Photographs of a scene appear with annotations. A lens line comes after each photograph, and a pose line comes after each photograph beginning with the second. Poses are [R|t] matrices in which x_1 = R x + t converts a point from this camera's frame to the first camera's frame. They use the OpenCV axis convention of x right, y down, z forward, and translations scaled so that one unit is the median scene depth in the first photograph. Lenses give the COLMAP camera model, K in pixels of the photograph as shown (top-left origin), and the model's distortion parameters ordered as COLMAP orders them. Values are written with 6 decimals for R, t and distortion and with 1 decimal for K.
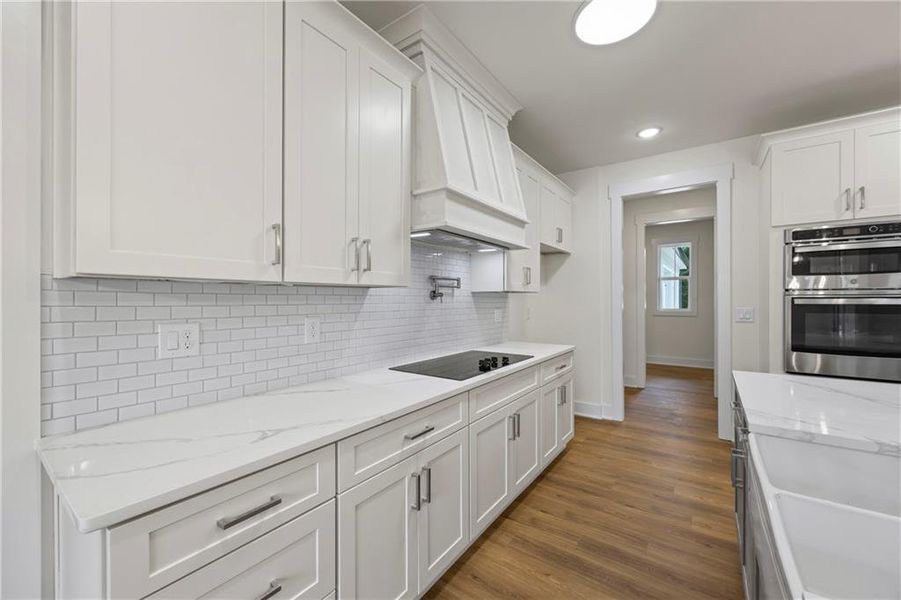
lens RADIAL K [[356.5, 0, 454.0], [0, 356.5, 296.2], [0, 0, 1]] dist [-0.002324, 0.000015]
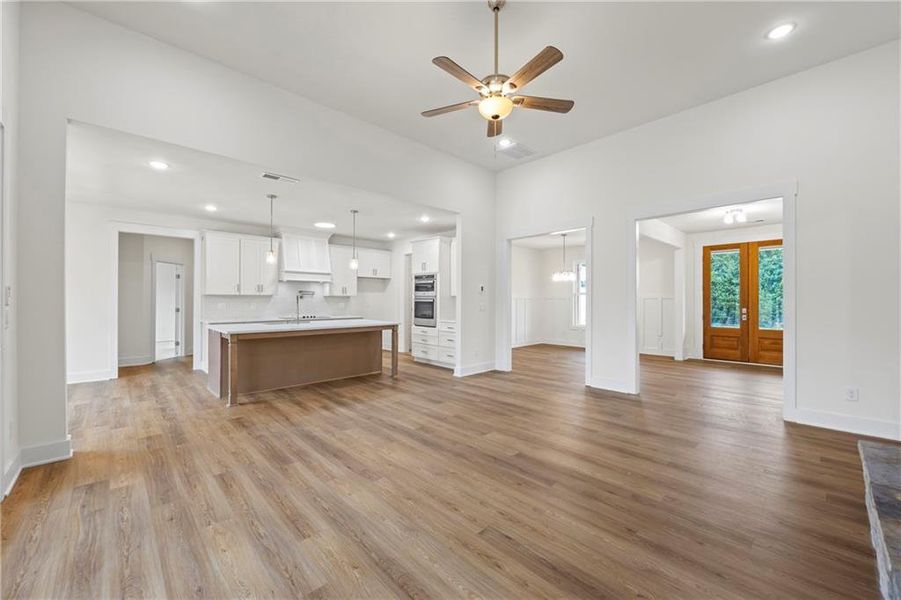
lens RADIAL K [[356.5, 0, 449.3], [0, 356.5, 300.0], [0, 0, 1]] dist [-0.002324, 0.000015]
pose [[0.979207, 0.009447, -0.202643, 1.829189], [-0.006858, 0.999886, 0.013476, -0.028636], [0.202747, -0.011806, 0.979160, -1.787575]]
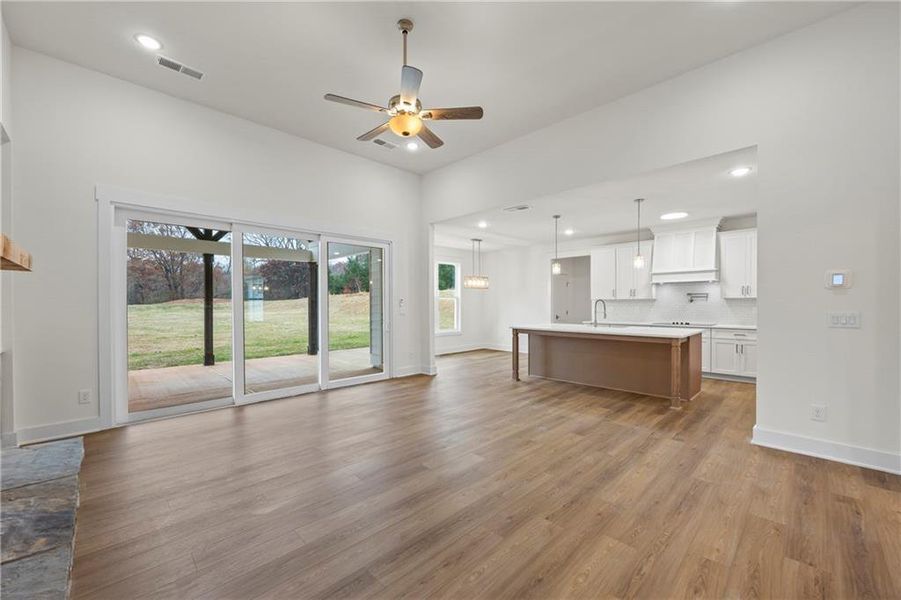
lens RADIAL K [[356.5, 0, 459.3], [0, 356.5, 309.5], [0, 0, 1]] dist [-0.002324, 0.000015]
pose [[-0.174223, 0.022789, -0.984443, 2.892270], [0.016552, 0.999659, 0.020212, -0.018614], [0.984567, -0.012773, -0.174541, -0.262838]]
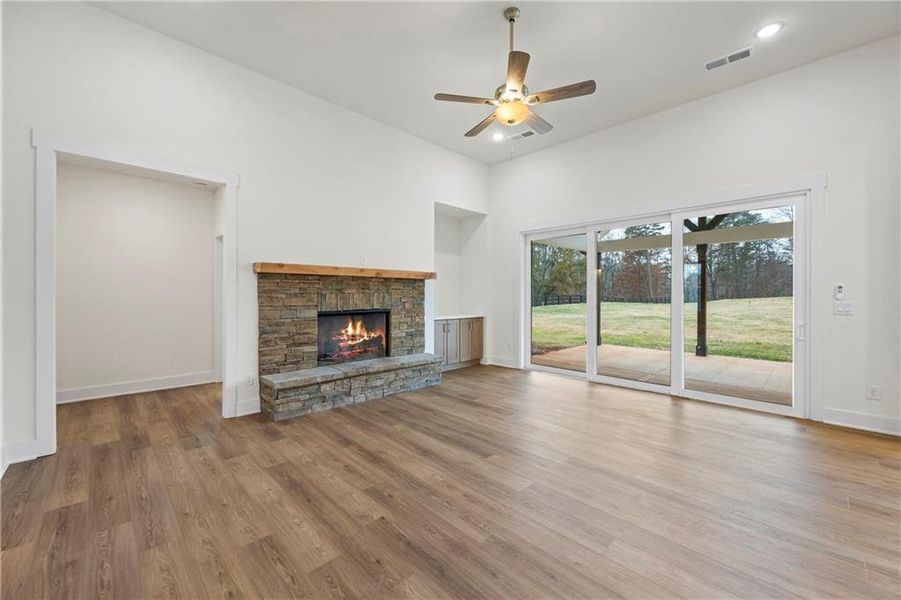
lens RADIAL K [[356.5, 0, 445.2], [0, 356.5, 296.8], [0, 0, 1]] dist [-0.002324, 0.000015]
pose [[-0.980924, 0.002687, 0.194375, 1.728327], [0.000979, 0.999960, -0.008883, 0.005884], [-0.194391, -0.008523, -0.980887, 0.561622]]
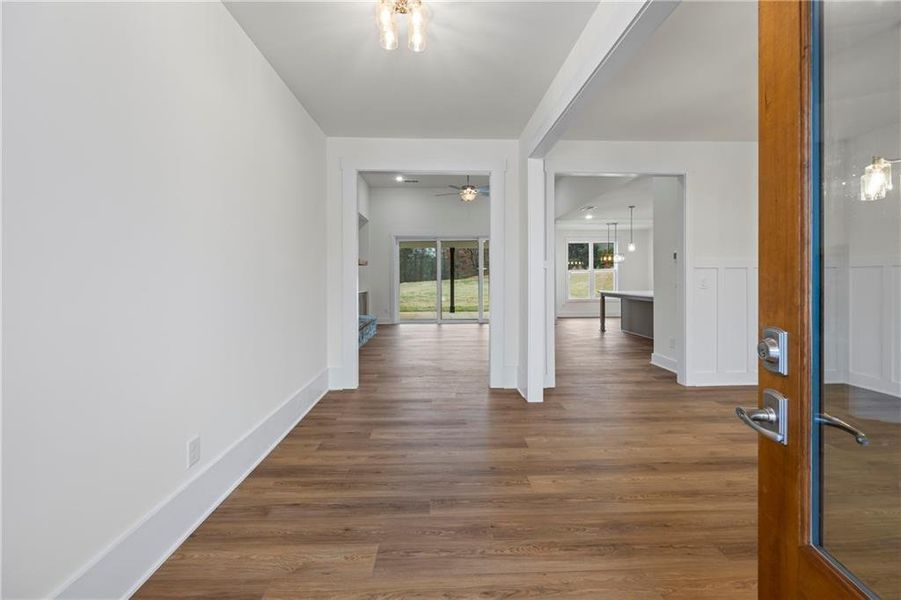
lens RADIAL K [[365.0, 0, 449.3], [0, 365.0, 279.9], [0, 0, 1]] dist [-0.001665, -0.000044]
pose [[-0.794850, 0.004729, -0.606787, 3.583366], [0.013030, 0.999872, -0.009276, 0.058950], [0.606666, -0.015280, -0.794810, 1.486263]]
